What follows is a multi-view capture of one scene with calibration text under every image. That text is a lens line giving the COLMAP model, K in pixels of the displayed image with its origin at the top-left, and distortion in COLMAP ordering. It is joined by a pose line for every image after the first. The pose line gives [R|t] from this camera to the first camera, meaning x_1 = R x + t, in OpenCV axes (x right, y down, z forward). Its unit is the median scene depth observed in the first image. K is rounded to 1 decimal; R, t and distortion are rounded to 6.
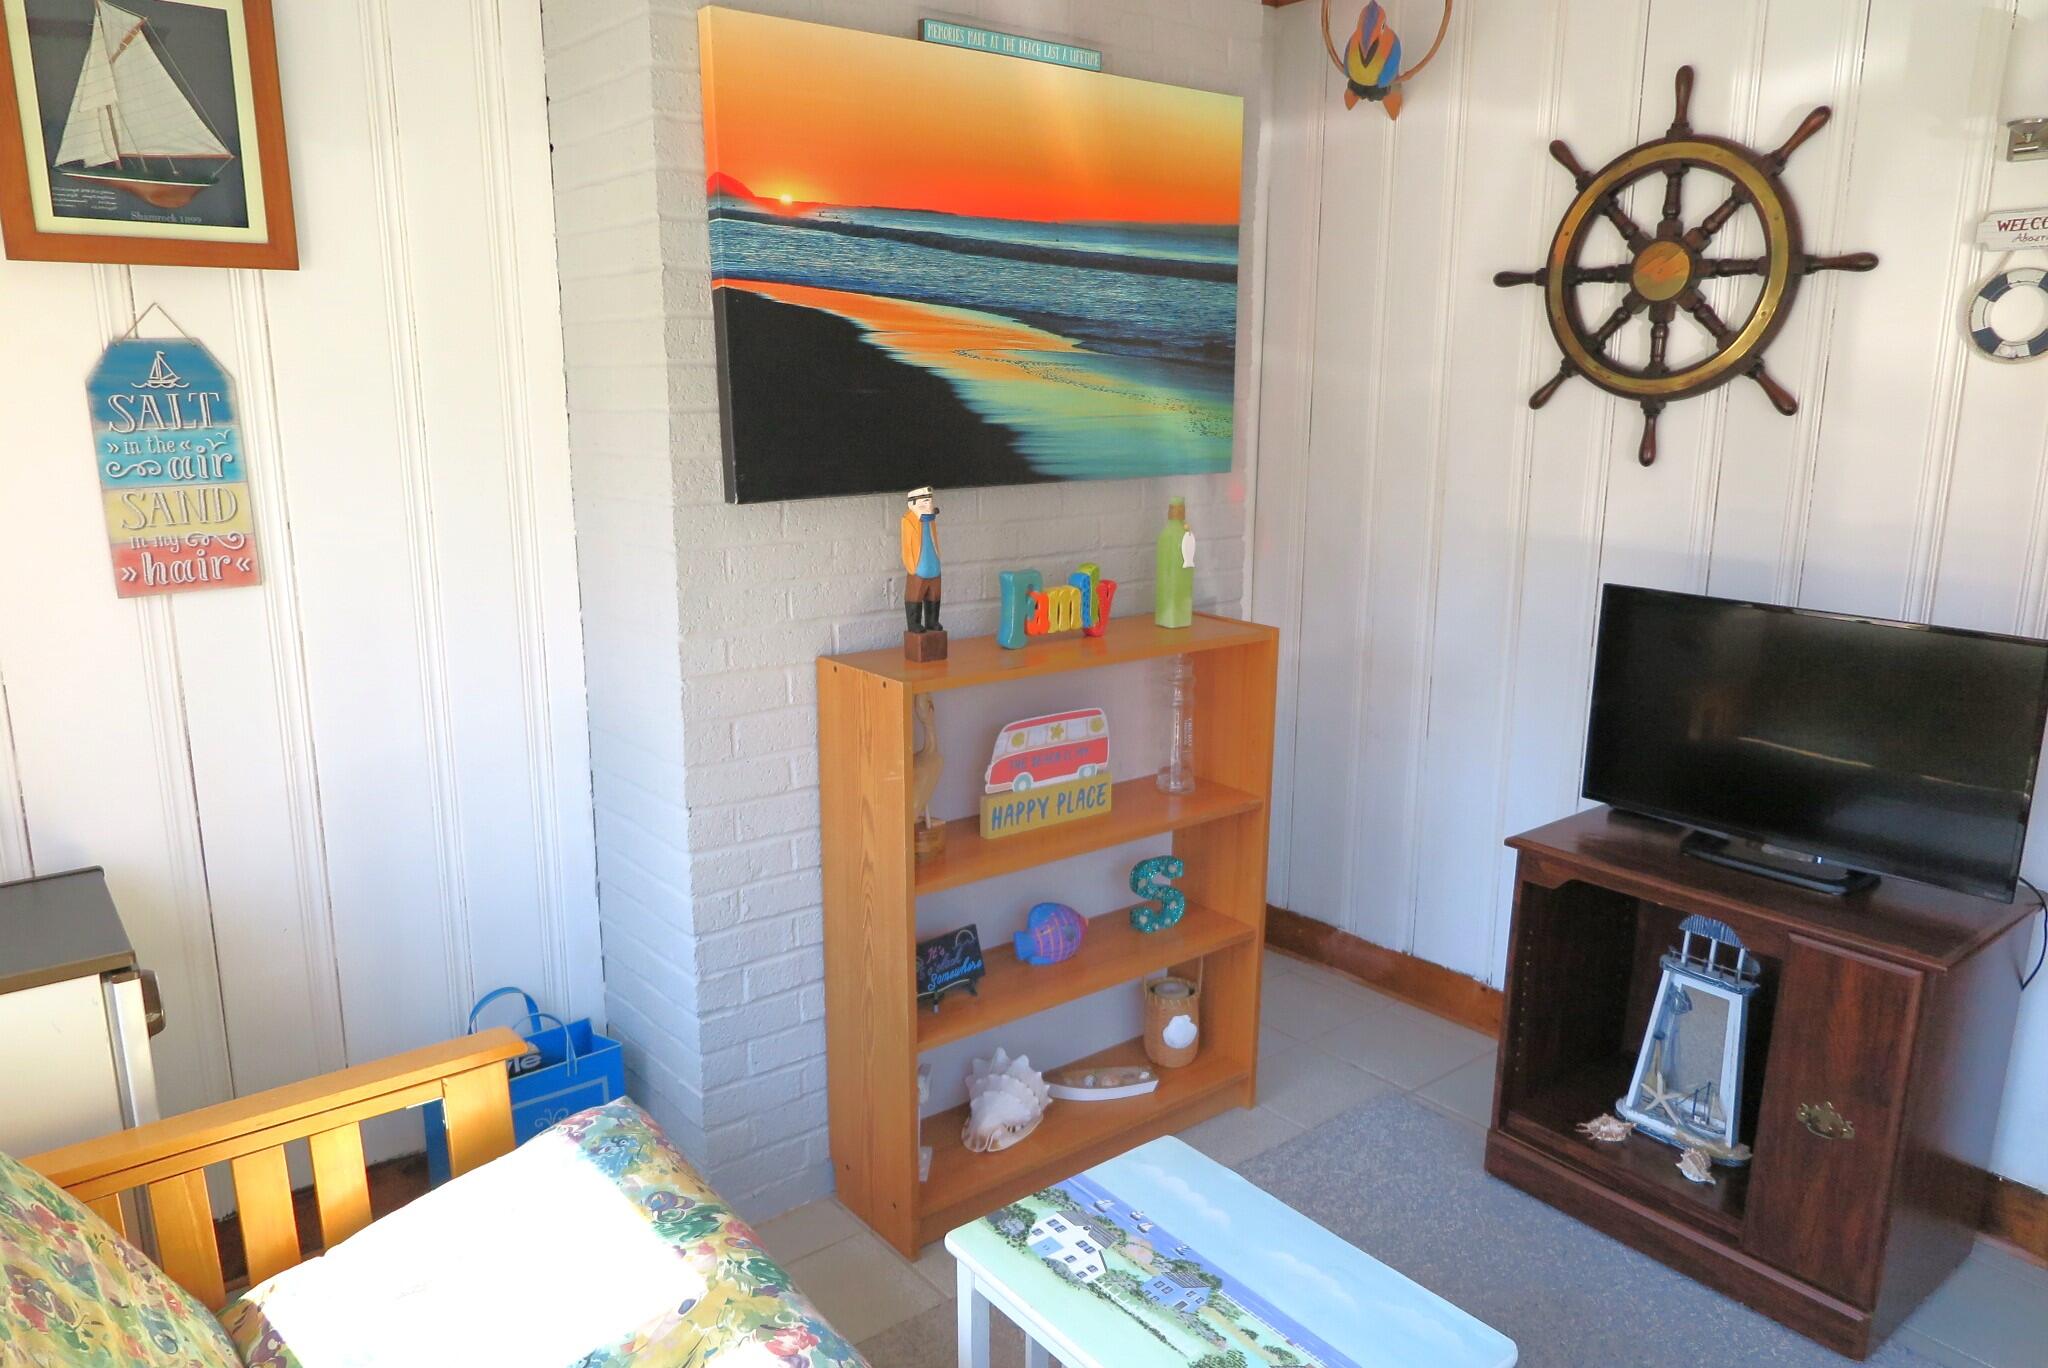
lens RADIAL K [[1410.1, 0, 1024.0], [0, 1410.1, 684.0], [0, 0, 1]] dist [-0.013670, 0.016094]
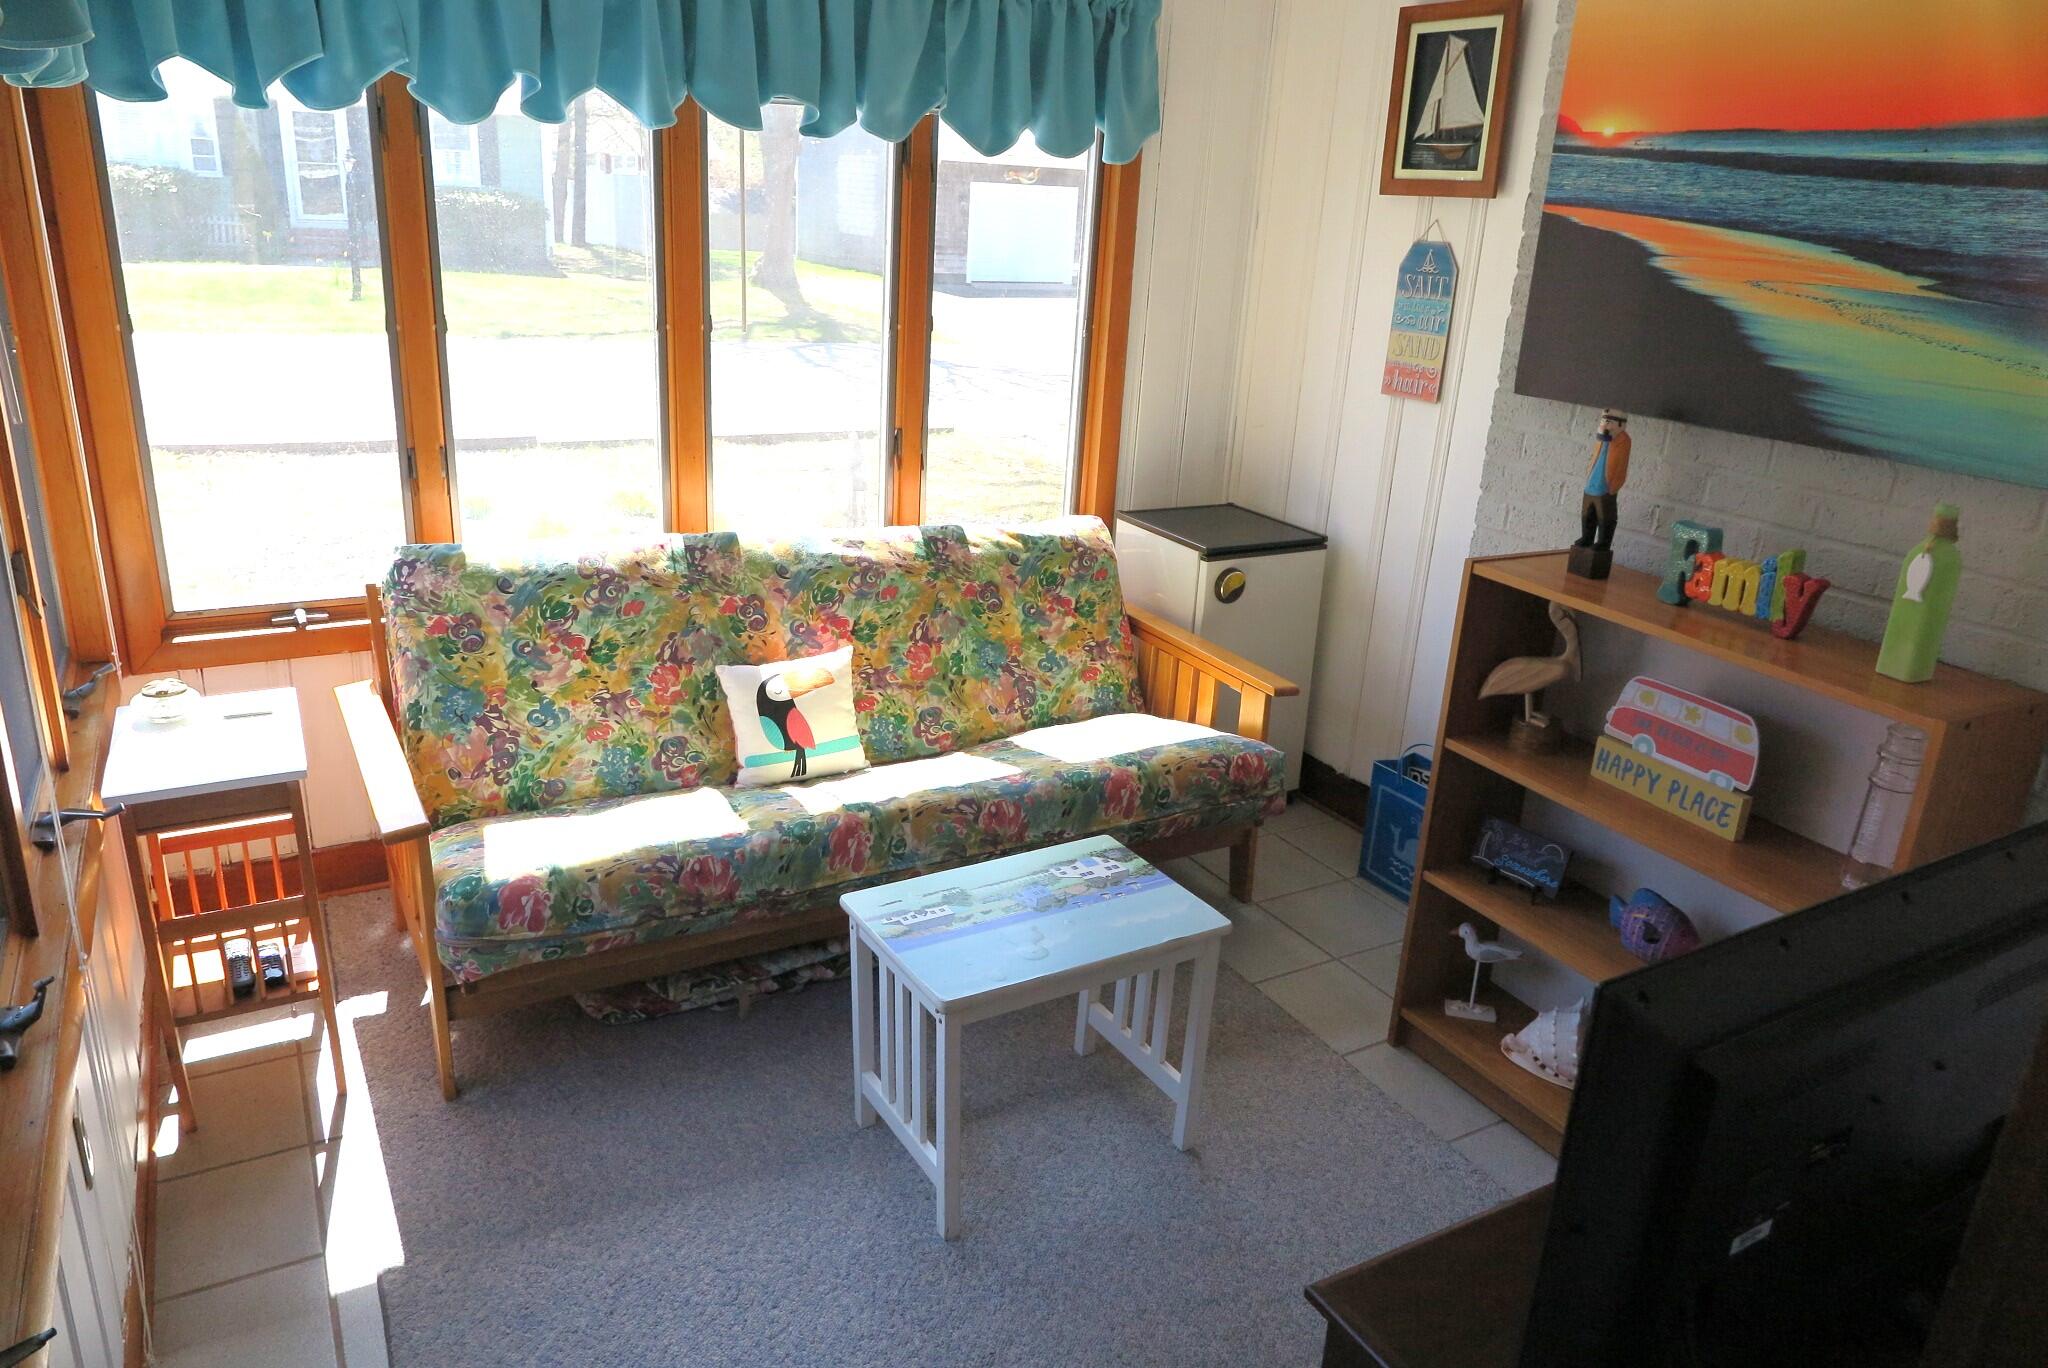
lens RADIAL K [[1410.1, 0, 1024.0], [0, 1410.1, 684.0], [0, 0, 1]] dist [-0.013670, 0.016094]
pose [[-0.166097, 0.317834, -0.933485, 1.002932], [-0.259656, 0.899131, 0.352338, -0.204839], [0.951310, 0.300908, -0.066816, 0.703217]]
